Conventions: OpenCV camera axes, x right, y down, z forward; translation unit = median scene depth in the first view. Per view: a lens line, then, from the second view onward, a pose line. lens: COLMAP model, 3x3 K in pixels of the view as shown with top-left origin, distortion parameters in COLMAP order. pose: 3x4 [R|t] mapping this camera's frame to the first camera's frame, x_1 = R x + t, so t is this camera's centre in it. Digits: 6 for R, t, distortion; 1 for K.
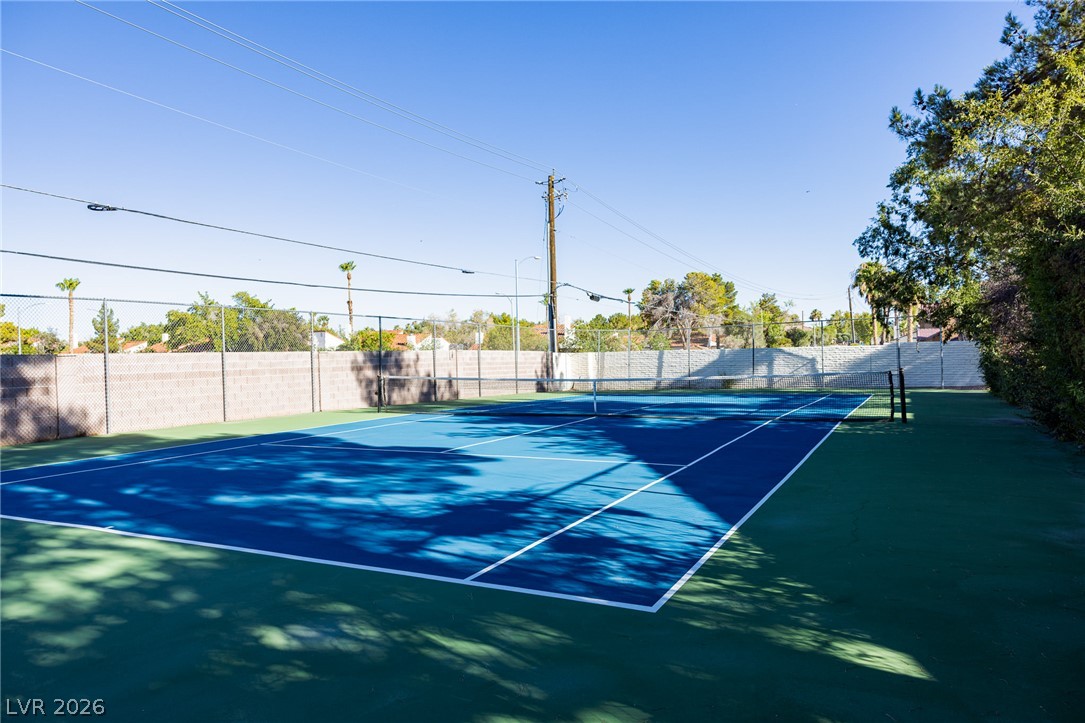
lens RADIAL K [[727.7, 0, 542.5], [0, 727.7, 361.5], [0, 0, 1]] dist [0.002252, 0.006289]
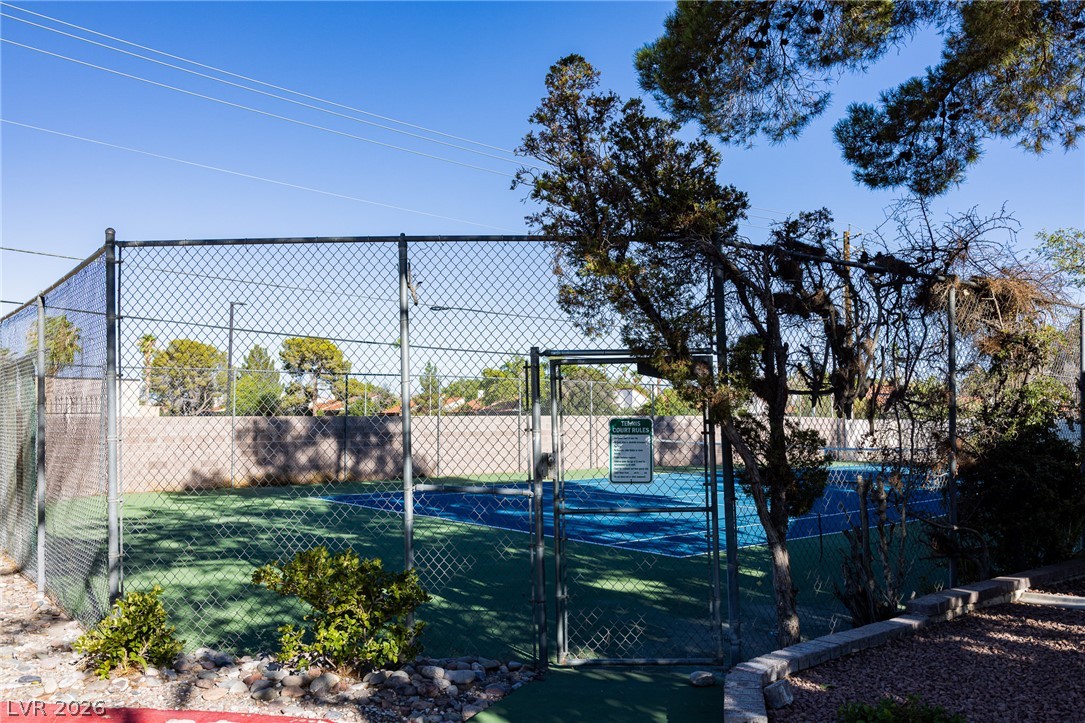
lens RADIAL K [[1402.0, 0, 542.5], [0, 1402.0, 361.5], [0, 0, 1]] dist [-0.021631, -0.006922]
pose [[0.904680, 0.007758, -0.426021, 0.504564], [-0.022306, 0.999326, -0.029168, -0.029692], [0.425507, 0.035891, 0.904243, -0.940638]]
